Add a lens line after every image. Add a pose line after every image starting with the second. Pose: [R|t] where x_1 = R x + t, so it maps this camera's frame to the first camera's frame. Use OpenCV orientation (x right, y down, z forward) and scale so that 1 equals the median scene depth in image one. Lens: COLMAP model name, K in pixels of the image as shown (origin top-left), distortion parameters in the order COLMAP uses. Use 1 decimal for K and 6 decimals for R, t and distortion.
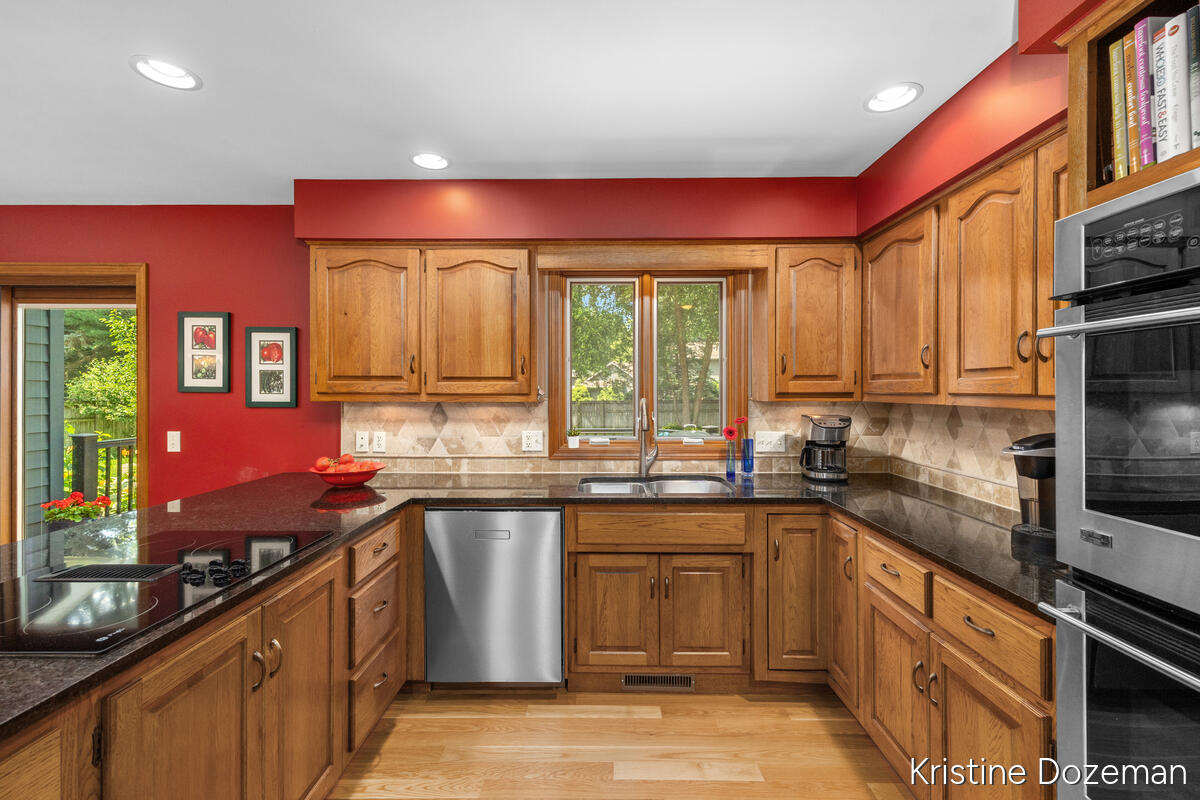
lens RADIAL K [[504.3, 0, 600.0], [0, 504.3, 400.0], [0, 0, 1]] dist [0.000018, 0.000007]
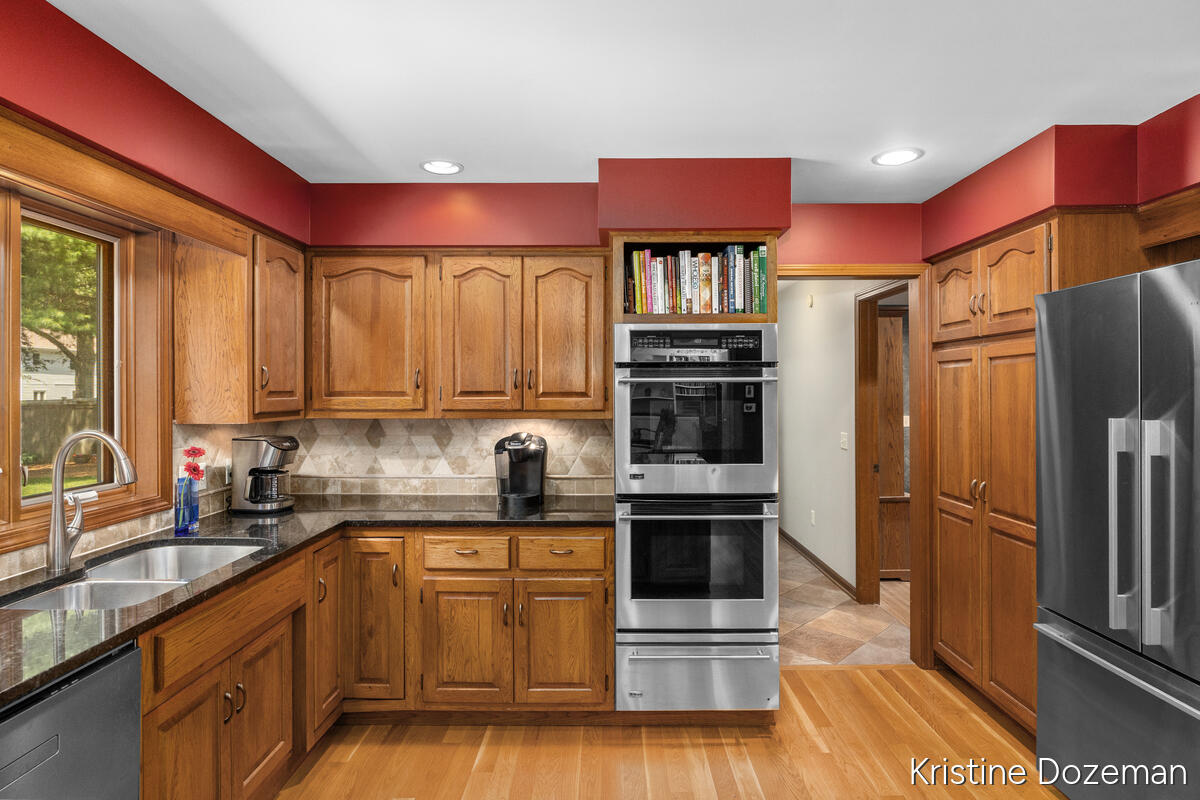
lens RADIAL K [[625.4, 0, 600.0], [0, 625.4, 400.0], [0, 0, 1]] dist [-0.003720, -0.000548]
pose [[-0.004151, -0.012261, 0.999916, -0.763973], [0.021826, 0.999686, 0.012348, -0.040411], [-0.999753, 0.021875, -0.003882, 0.522475]]
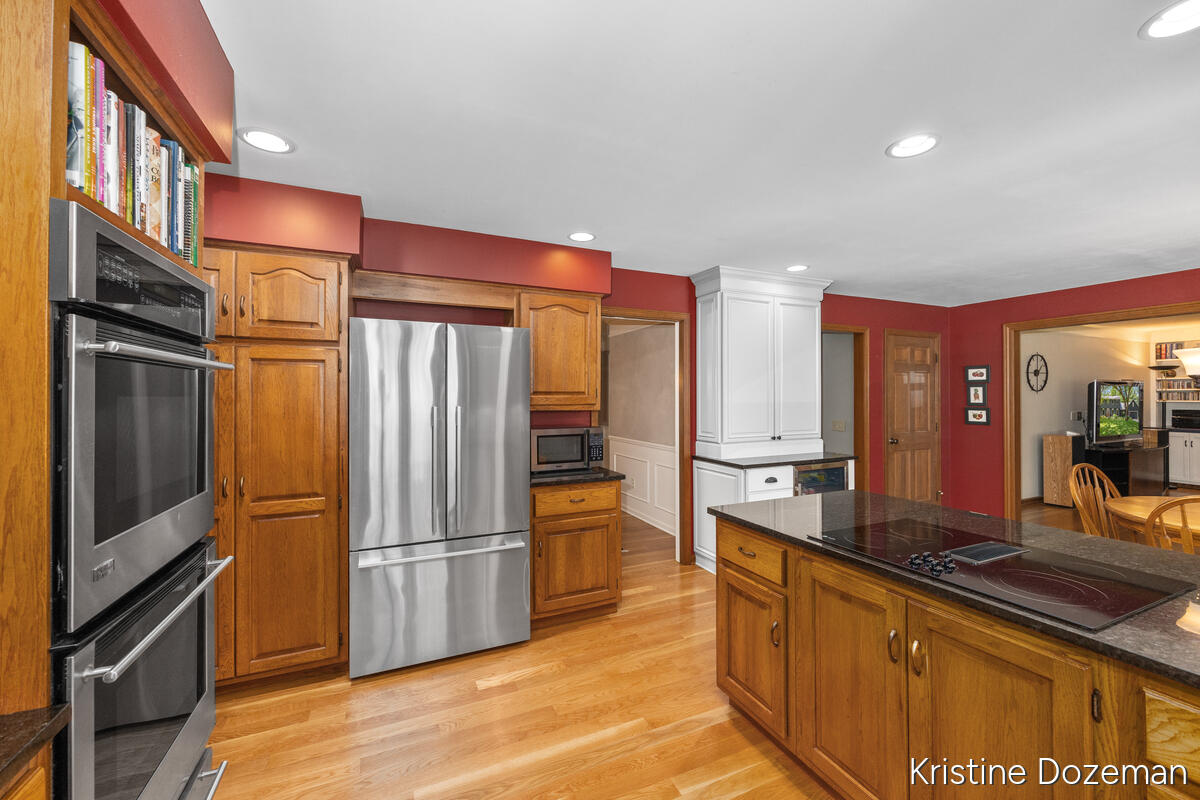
lens RADIAL K [[481.0, 0, 606.8], [0, 481.0, 394.4], [0, 0, 1]] dist [-0.000916, -0.000191]
pose [[-0.907207, 0.001112, -0.420682, 0.226215], [-0.006228, 0.999851, 0.016074, -0.036436], [0.420637, 0.017202, -0.907066, 0.996296]]
